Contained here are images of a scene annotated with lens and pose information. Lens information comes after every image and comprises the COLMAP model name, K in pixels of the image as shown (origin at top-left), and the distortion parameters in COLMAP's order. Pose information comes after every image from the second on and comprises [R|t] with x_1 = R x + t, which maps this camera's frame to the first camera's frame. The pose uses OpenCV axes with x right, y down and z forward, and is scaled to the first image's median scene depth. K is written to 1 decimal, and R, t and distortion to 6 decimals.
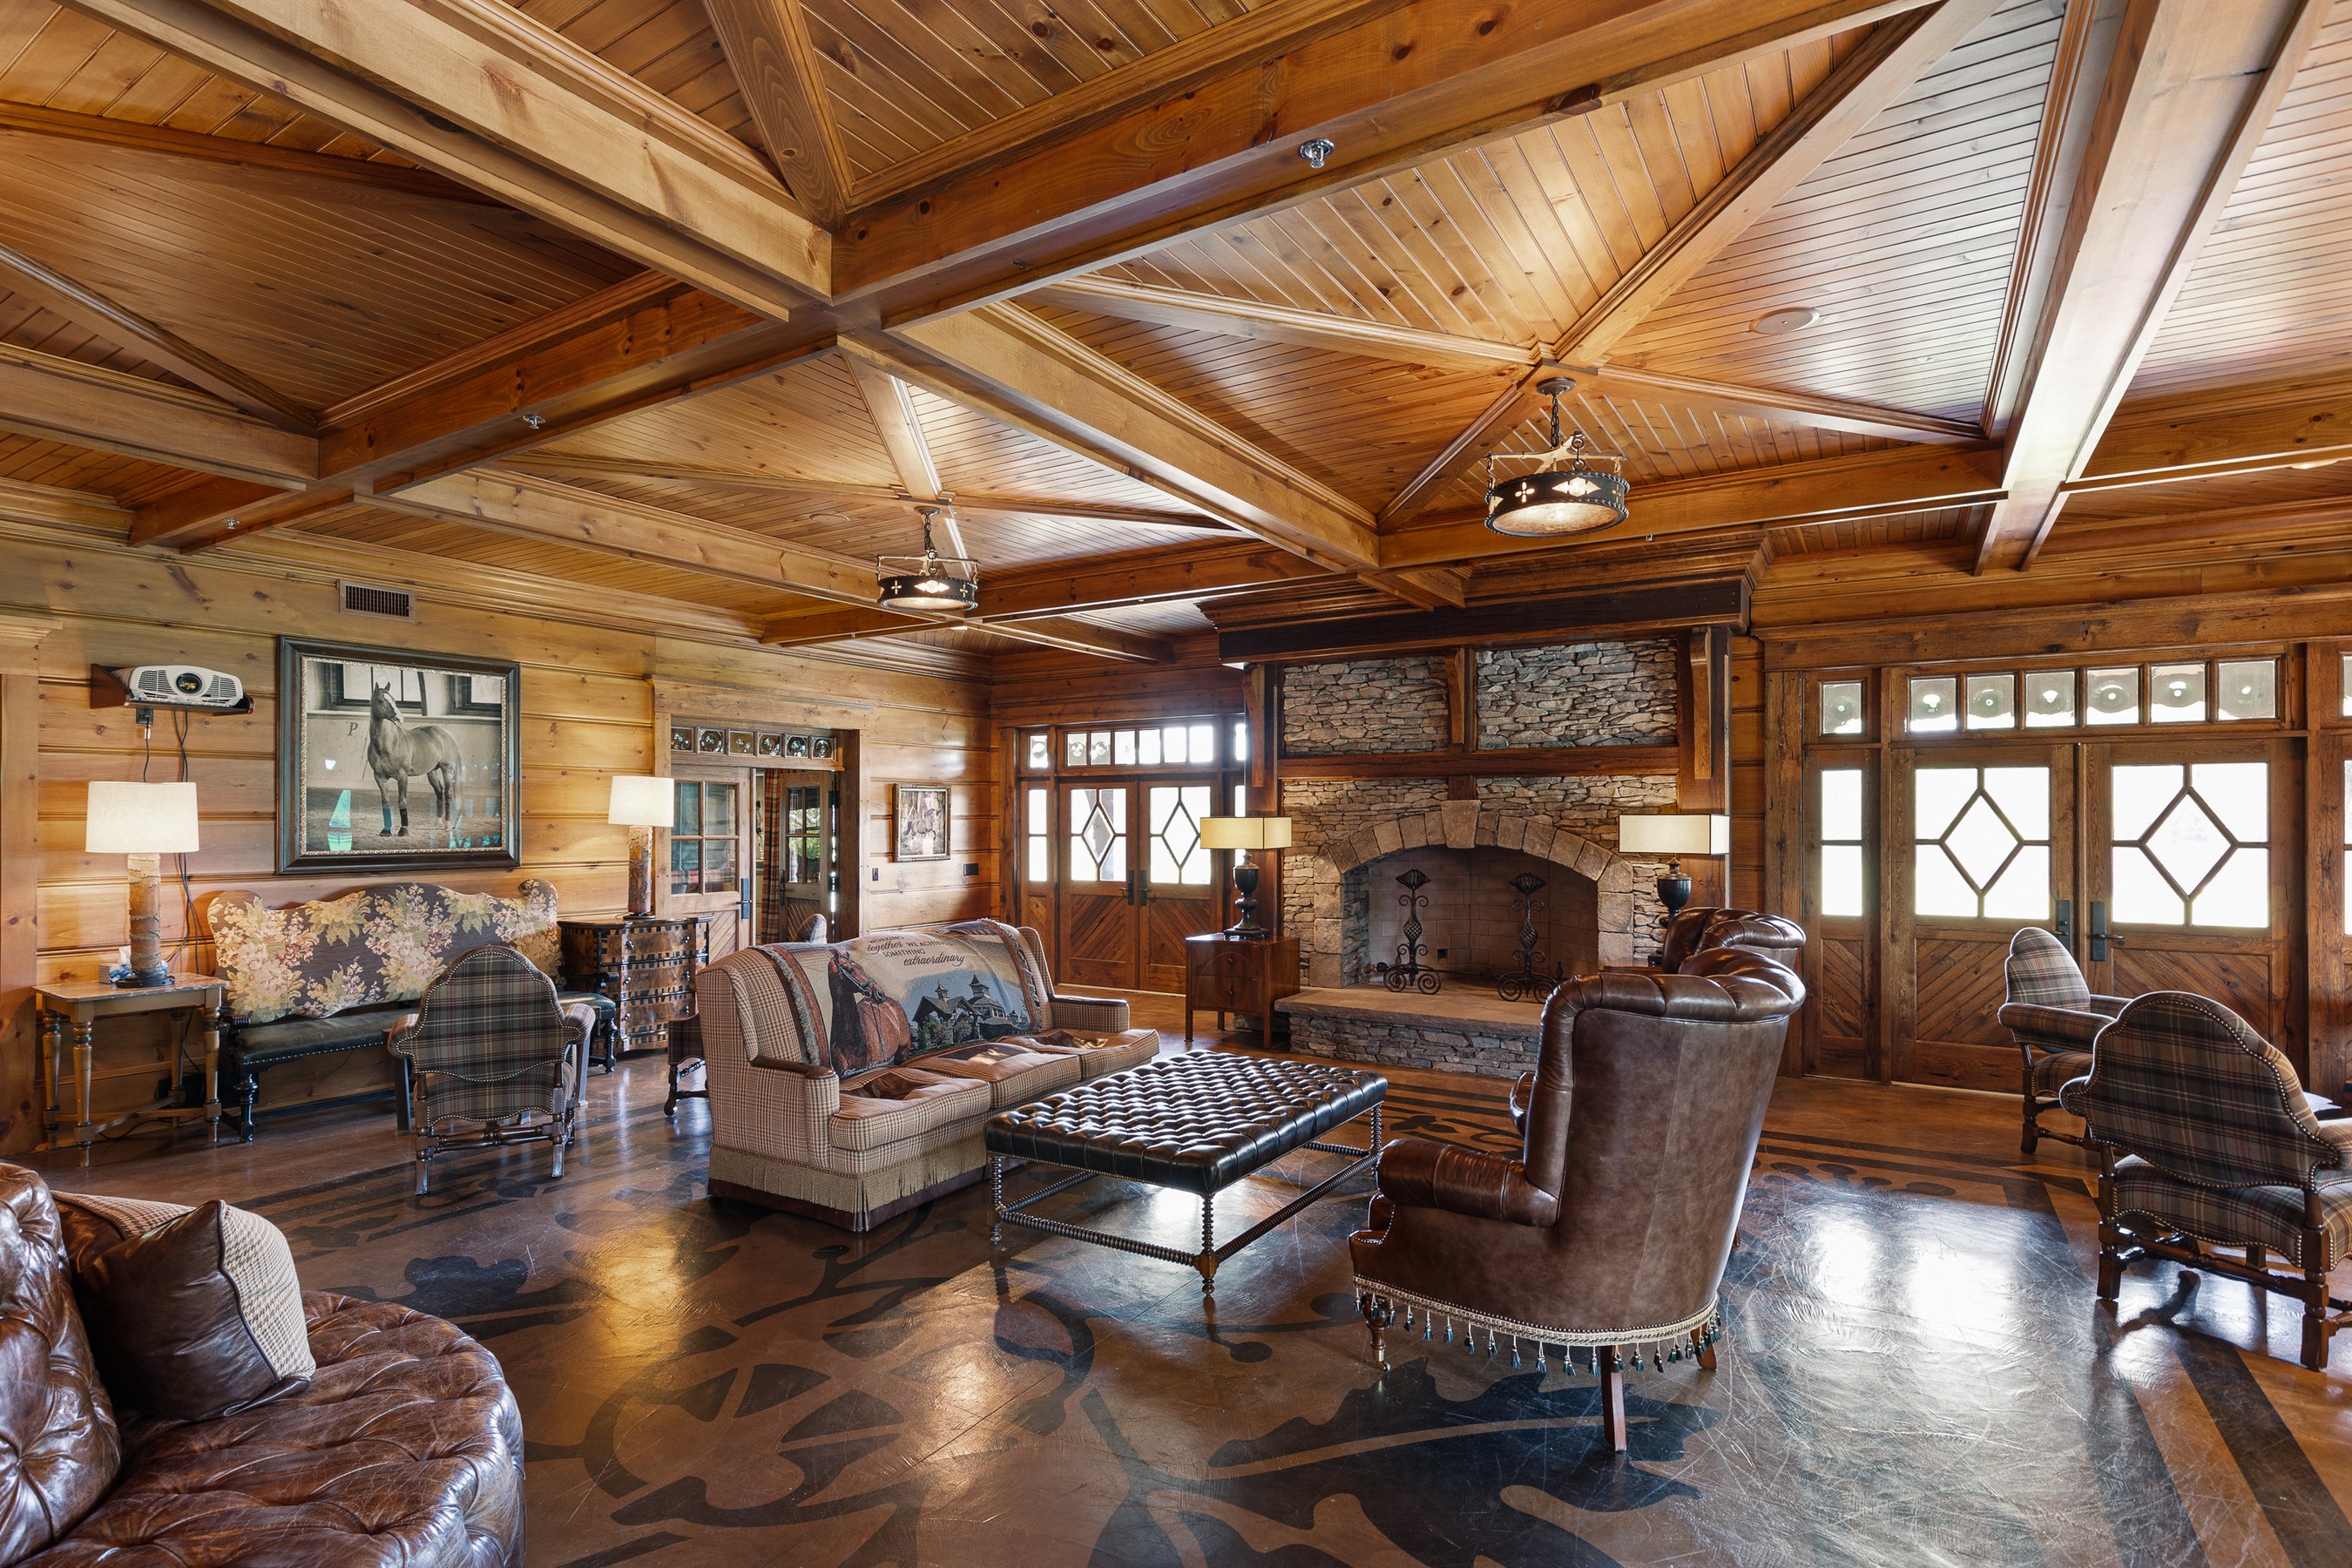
lens RADIAL K [[1151.3, 0, 1165.6], [0, 1151.3, 818.5], [0, 0, 1]] dist [0.004414, -0.000061]
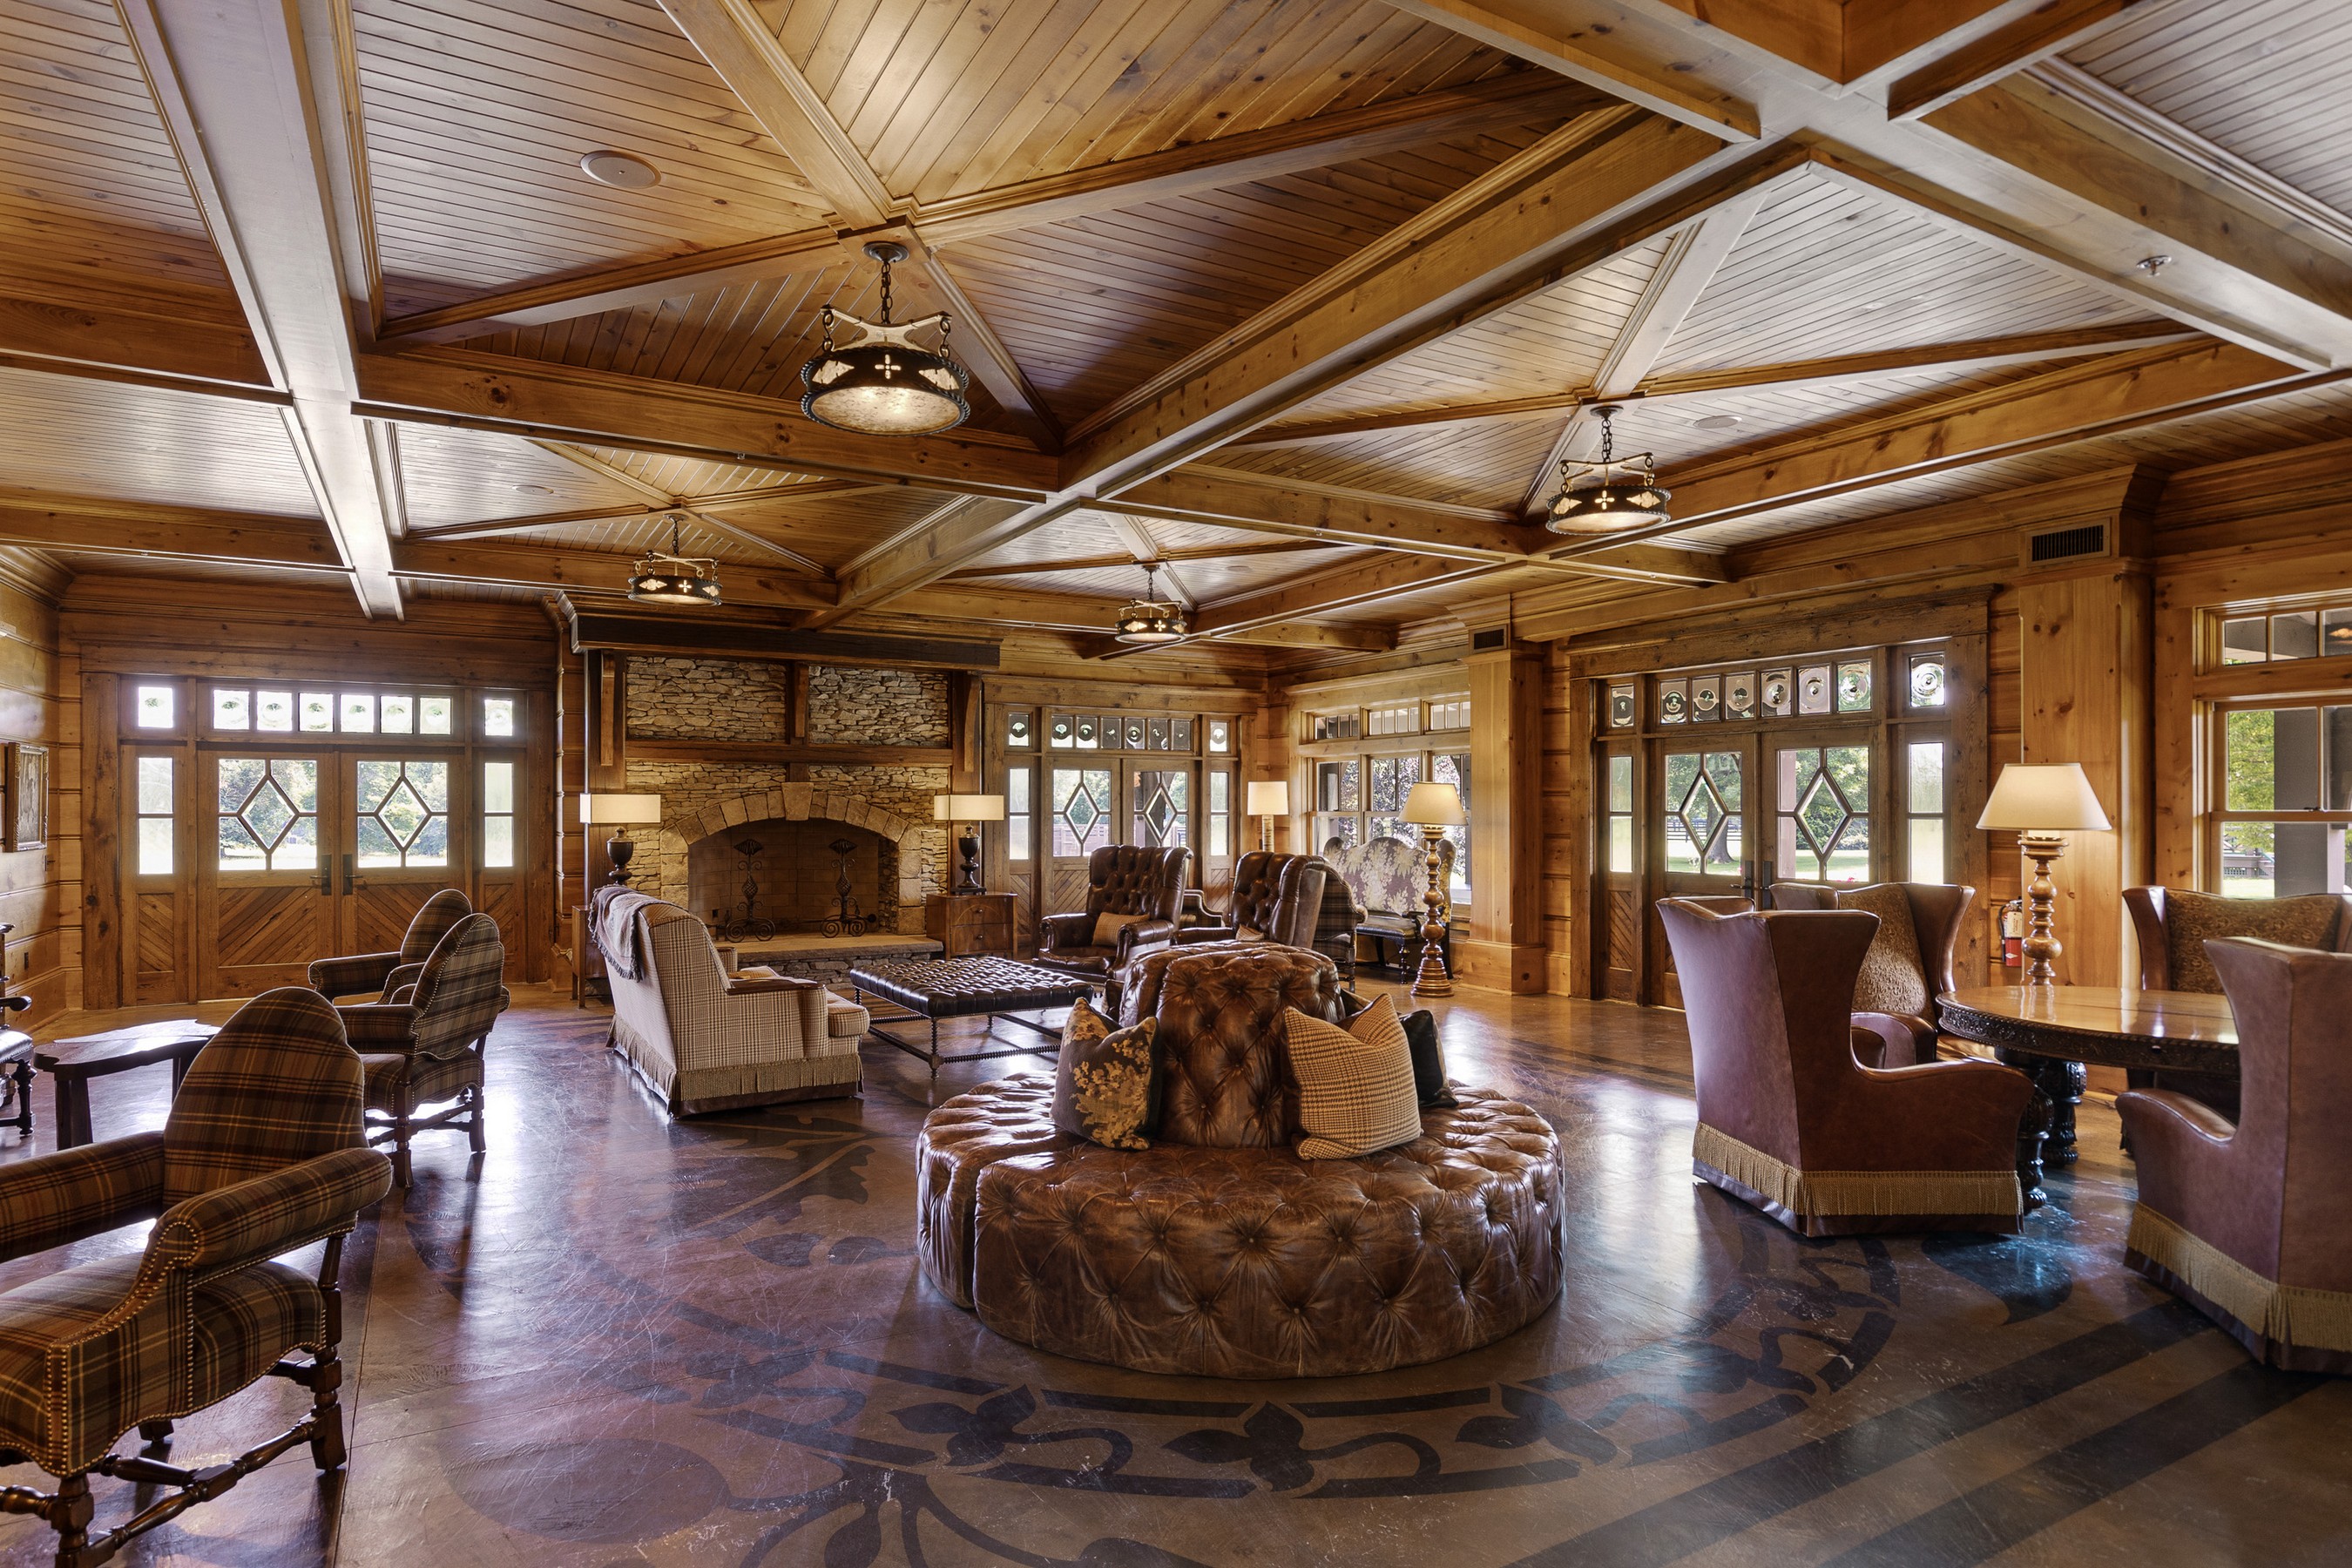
lens RADIAL K [[1273.8, 0, 1171.1], [0, 1273.8, 814.3], [0, 0, 1]] dist [0.000658, -0.000484]
pose [[0.467069, -0.002227, 0.884218, -0.832757], [-0.001699, 0.999993, 0.003416, 0.014446], [-0.884219, -0.003098, 0.467061, -0.010131]]
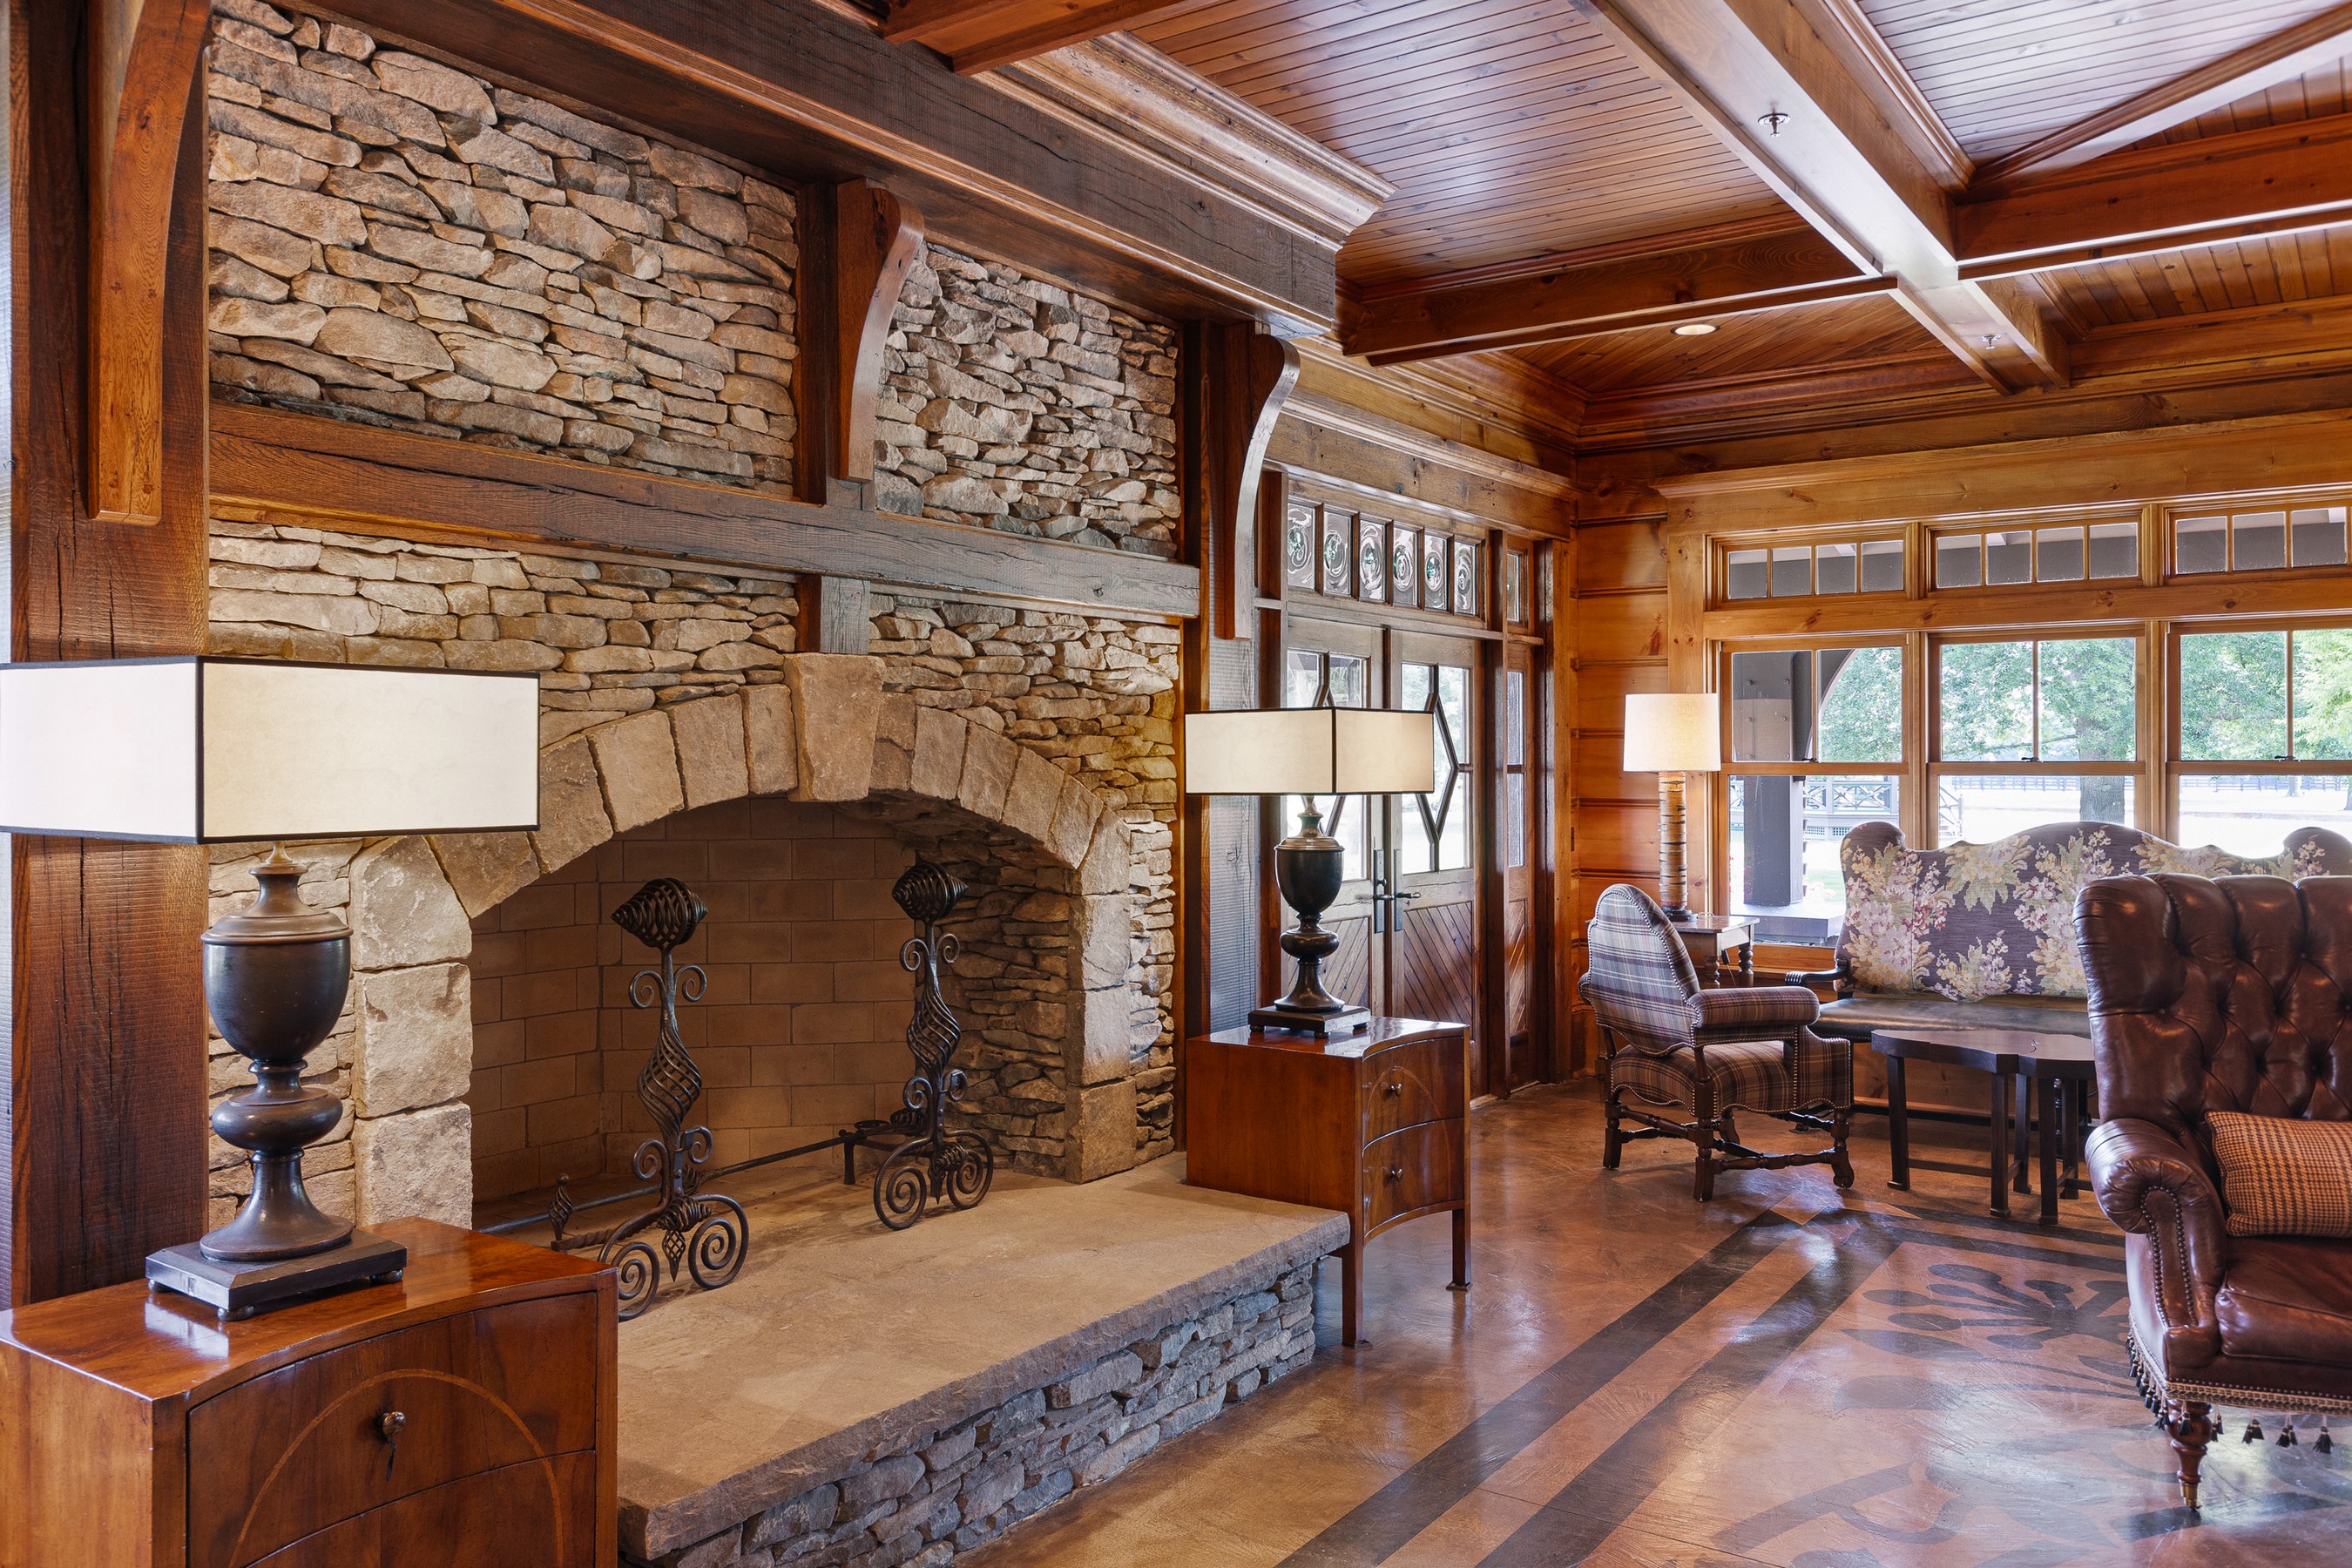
lens RADIAL K [[1727.2, 0, 1171.0], [0, 1727.2, 769.8], [0, 0, 1]] dist [-0.002565, -0.005327]
pose [[0.050631, -0.004103, 0.998709, -0.241398], [-0.000615, 0.999991, 0.004139, 0.015748], [-0.998717, -0.000824, 0.050628, 0.937201]]
